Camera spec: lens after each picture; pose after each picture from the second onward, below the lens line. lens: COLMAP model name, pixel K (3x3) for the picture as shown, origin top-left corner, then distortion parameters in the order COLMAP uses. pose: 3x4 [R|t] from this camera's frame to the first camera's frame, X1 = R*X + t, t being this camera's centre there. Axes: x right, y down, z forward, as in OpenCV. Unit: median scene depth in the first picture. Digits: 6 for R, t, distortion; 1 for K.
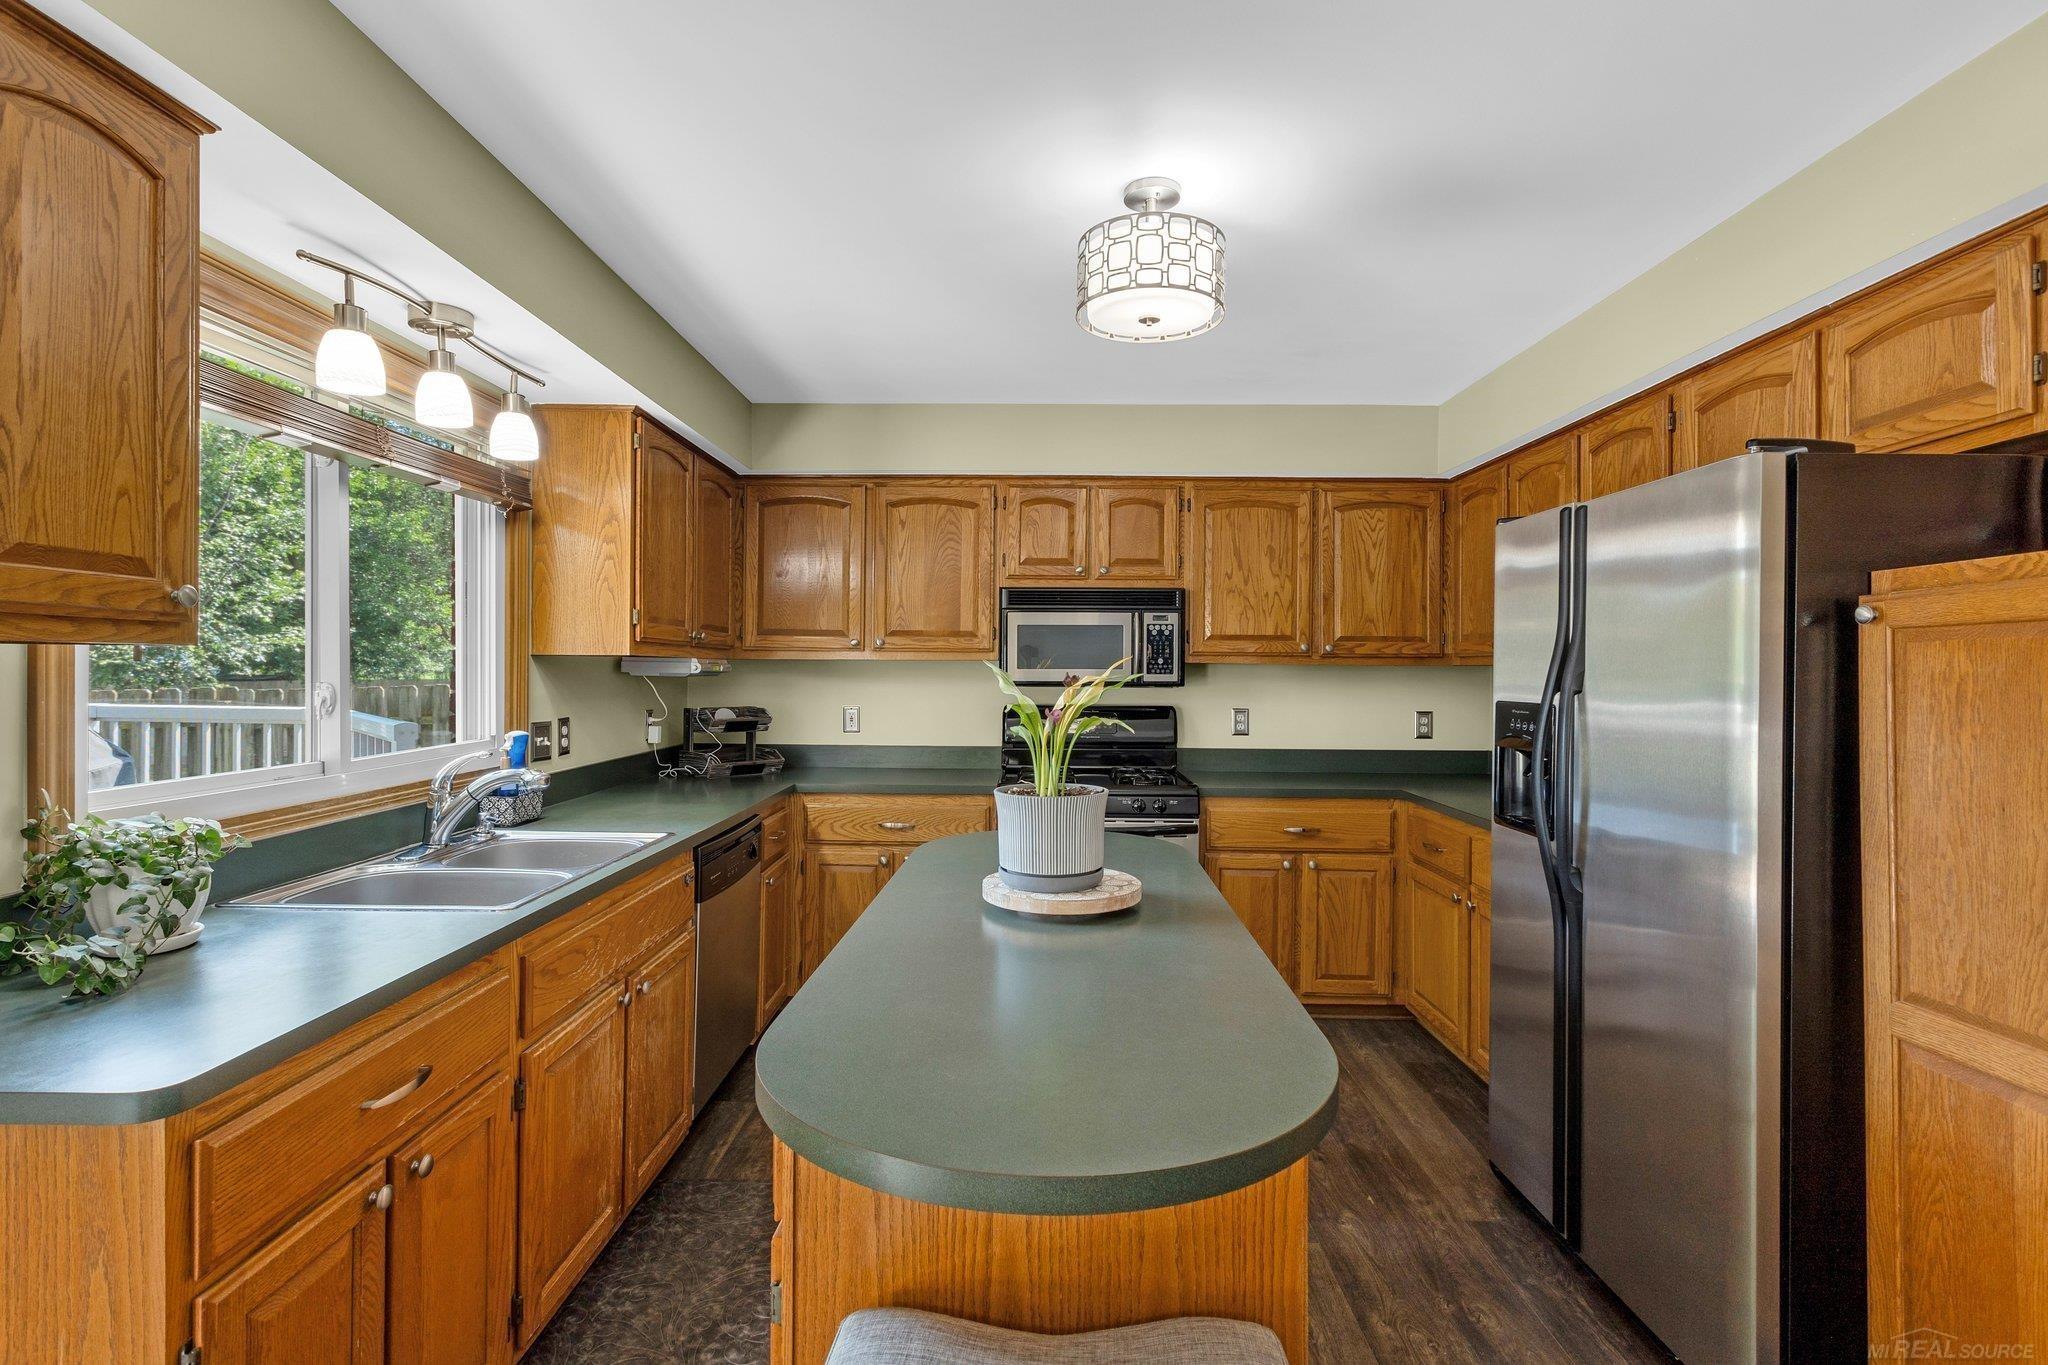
lens RADIAL K [[997.6, 0, 1021.4], [0, 997.6, 668.4], [0, 0, 1]] dist [0.004231, 0.000526]
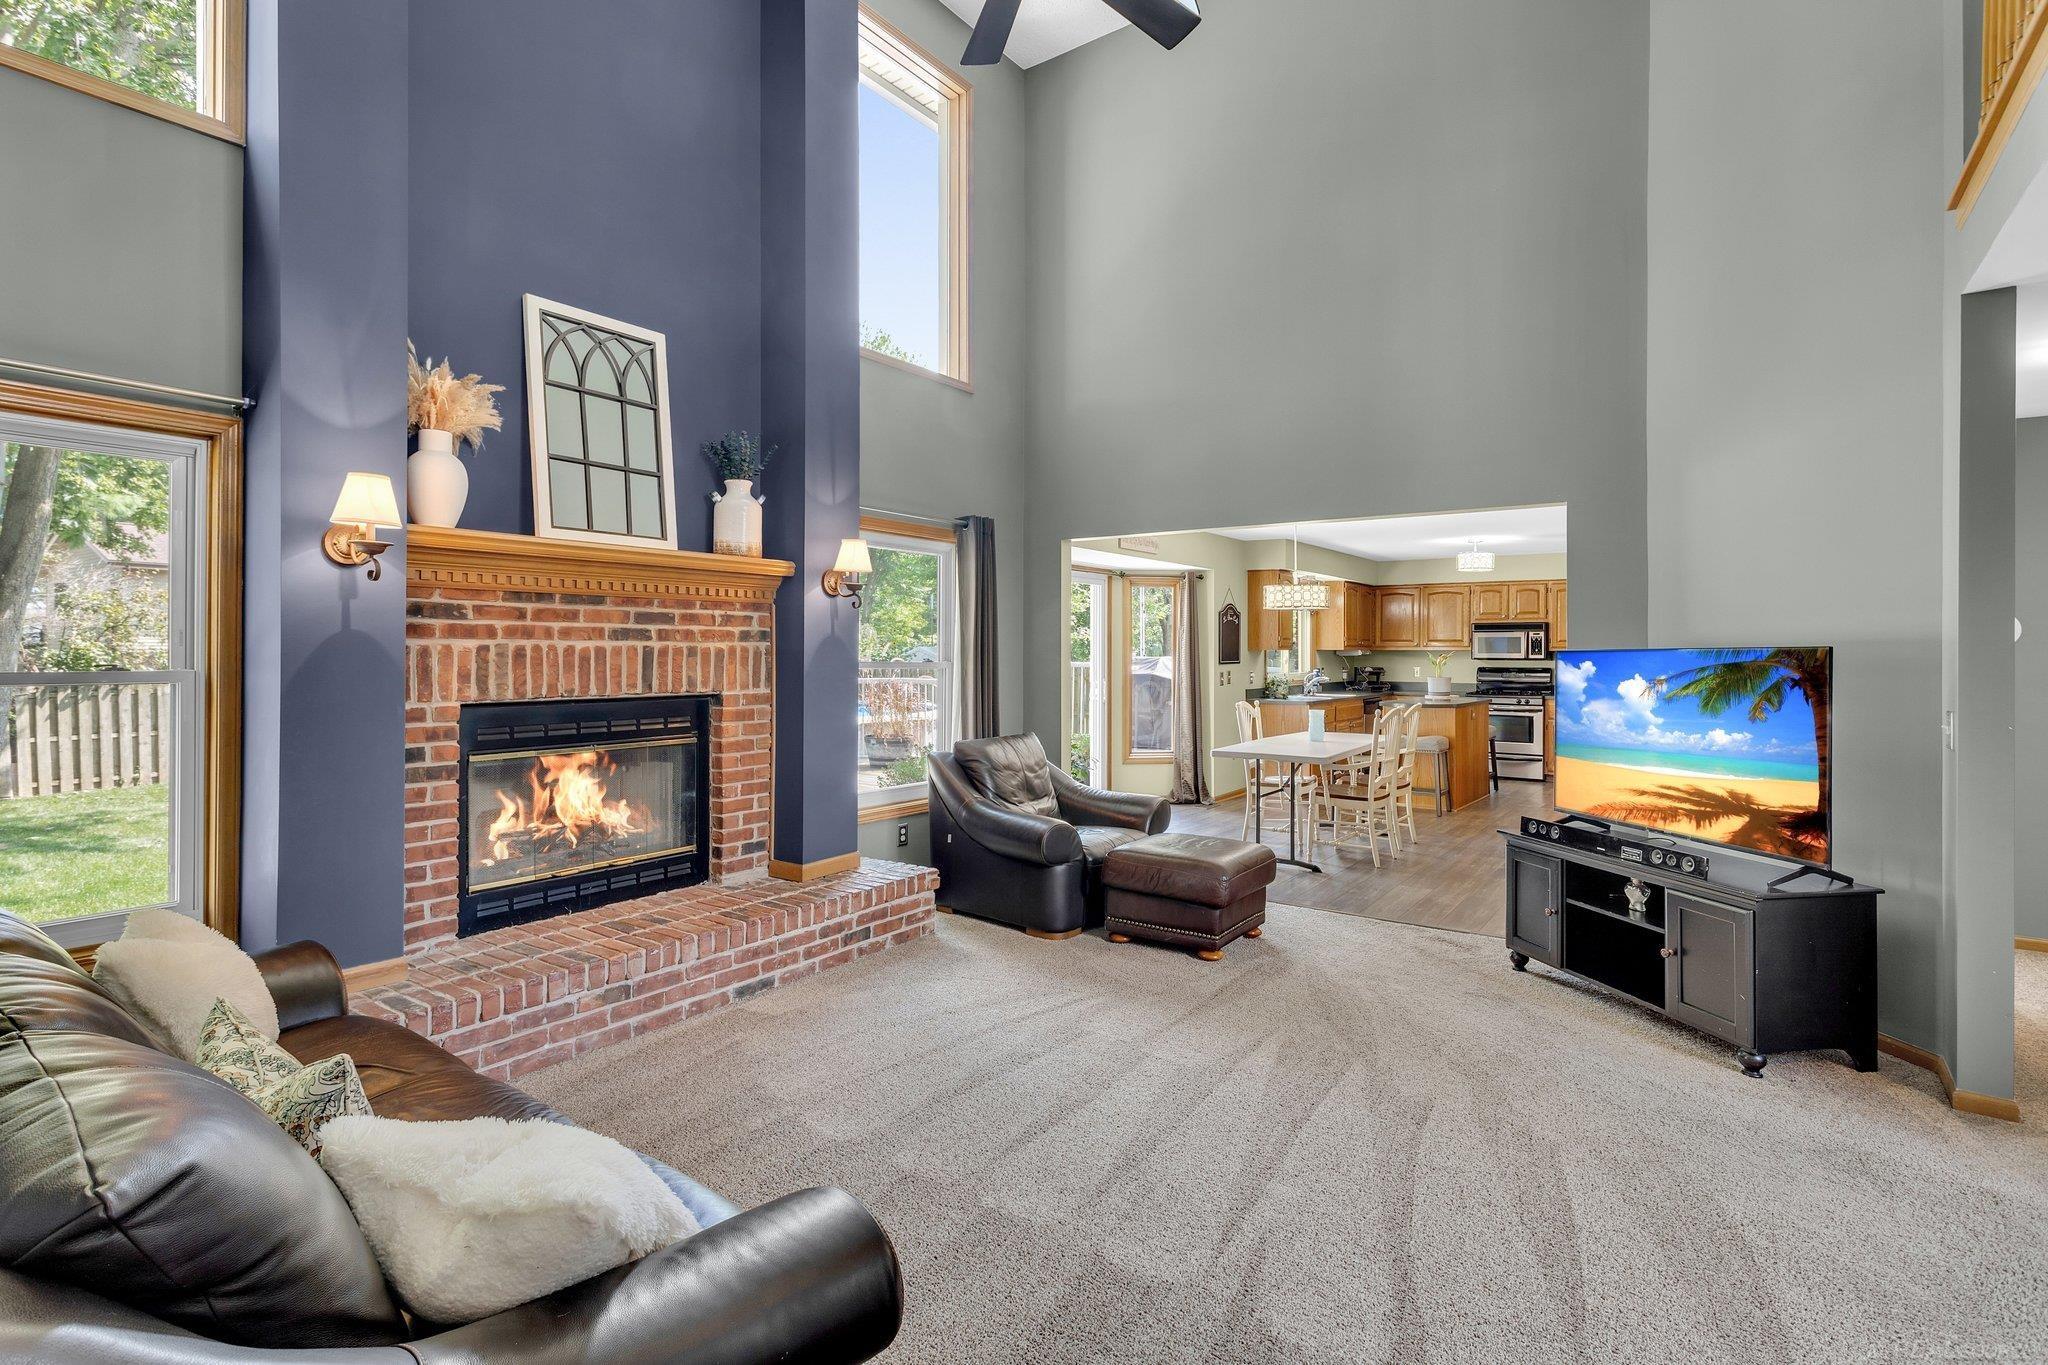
lens RADIAL K [[982.8, 0, 1023.5], [0, 982.8, 644.6], [0, 0, 1]] dist [0.006601, 0.001128]
pose [[0.821467, -0.006239, -0.570221, 0.506576], [0.001541, 0.999961, -0.008720, -0.001590], [0.570253, 0.006285, 0.821445, -1.912626]]
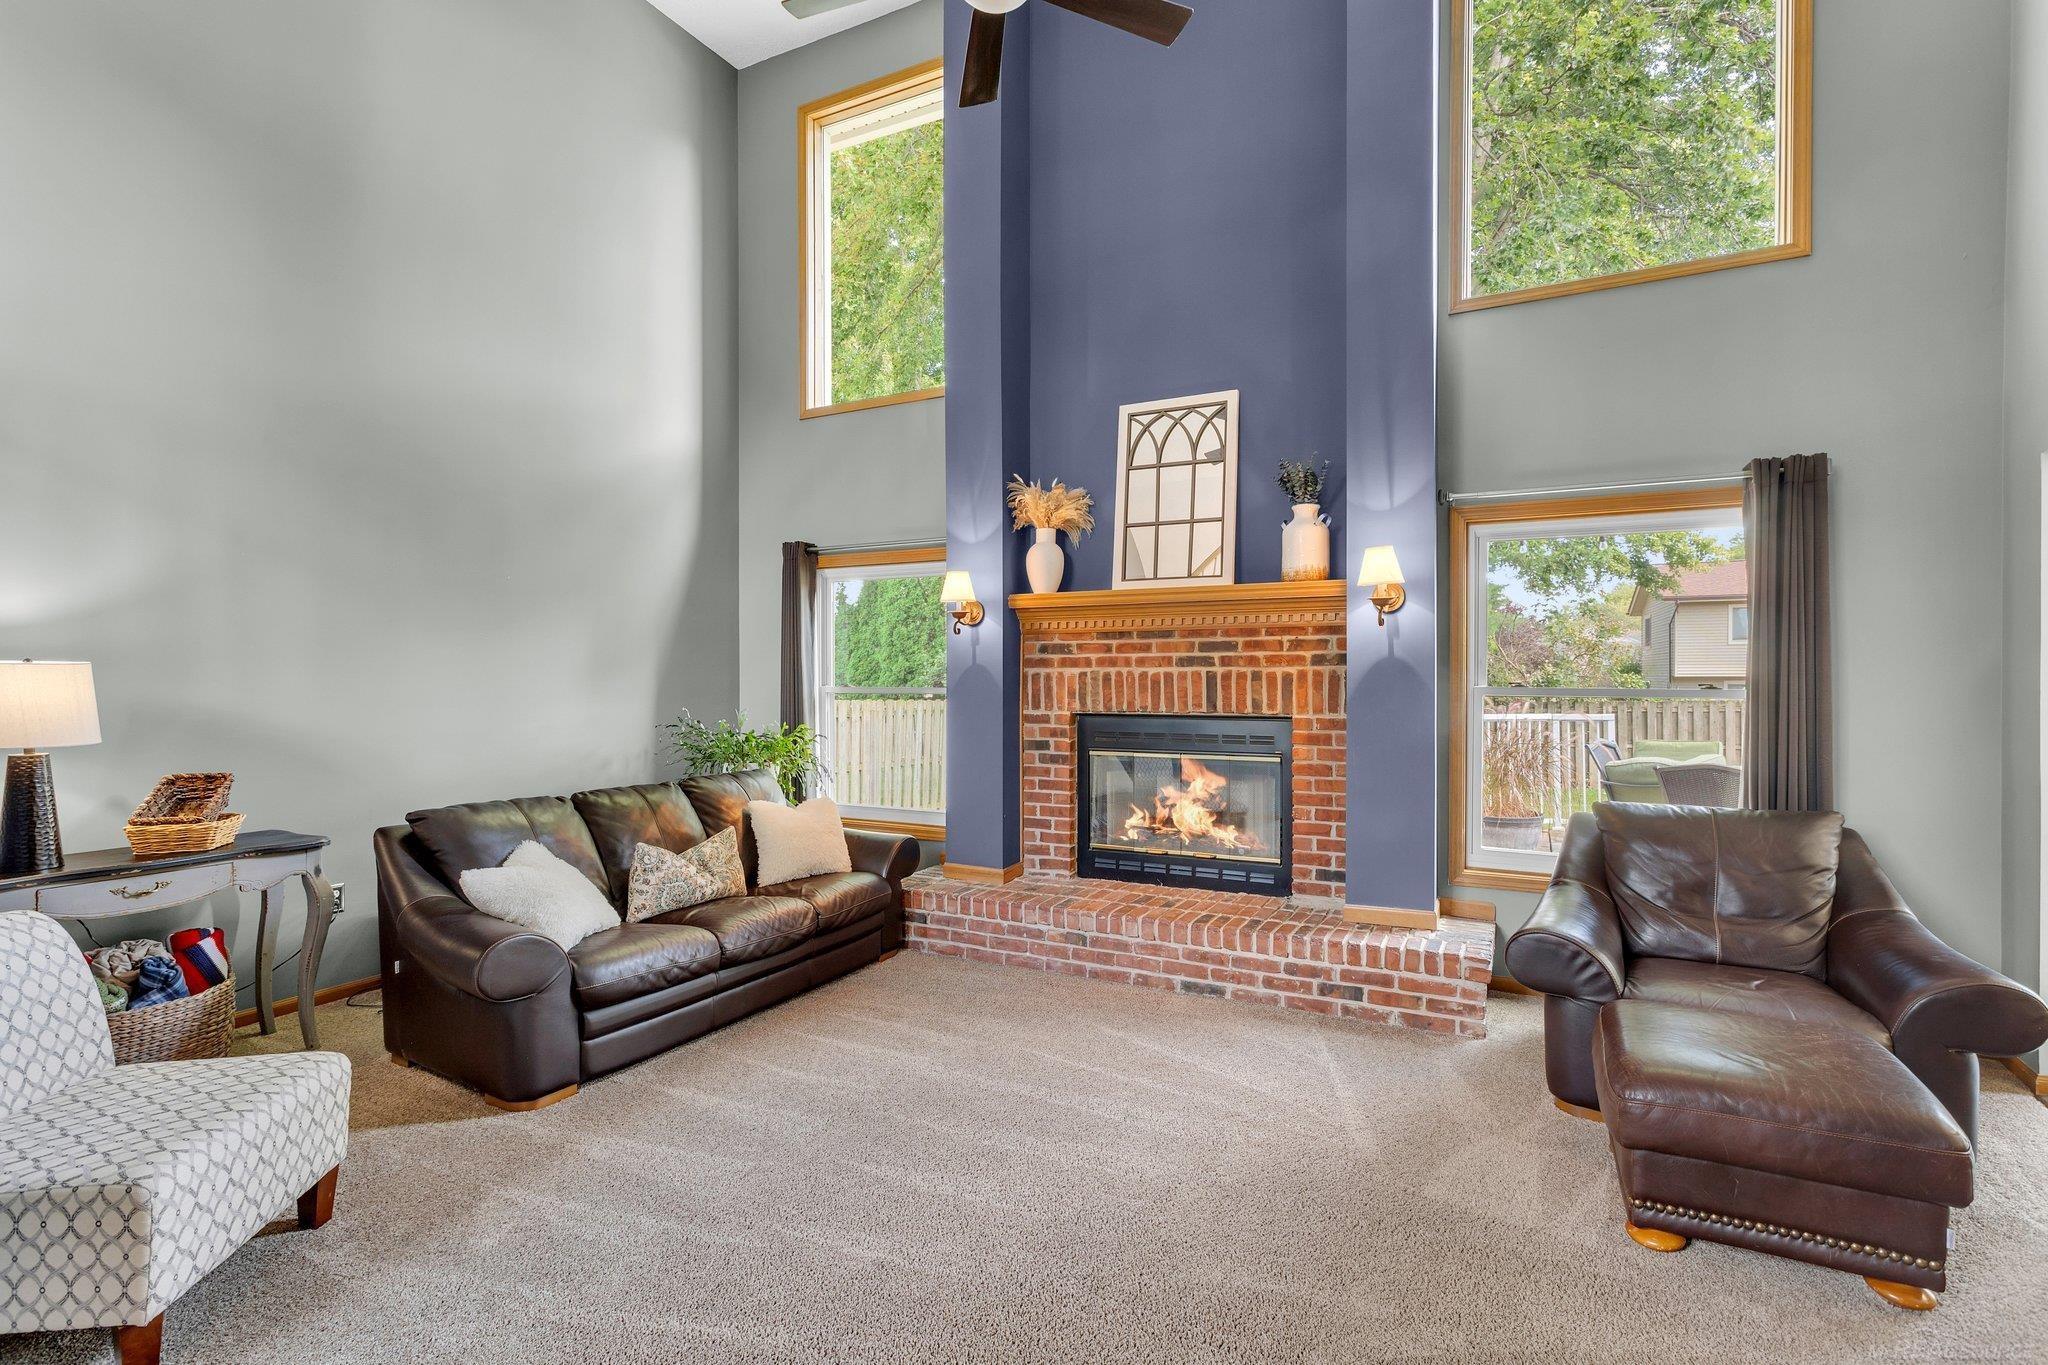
lens RADIAL K [[977.2, 0, 1024.0], [0, 977.2, 682.5], [0, 0, 1]] dist [0.014280, 0.000429]
pose [[-0.437560, 0.001903, -0.899187, 0.747617], [0.001361, 0.999998, 0.001454, 0.001844], [0.899188, -0.000588, -0.437561, -0.978301]]
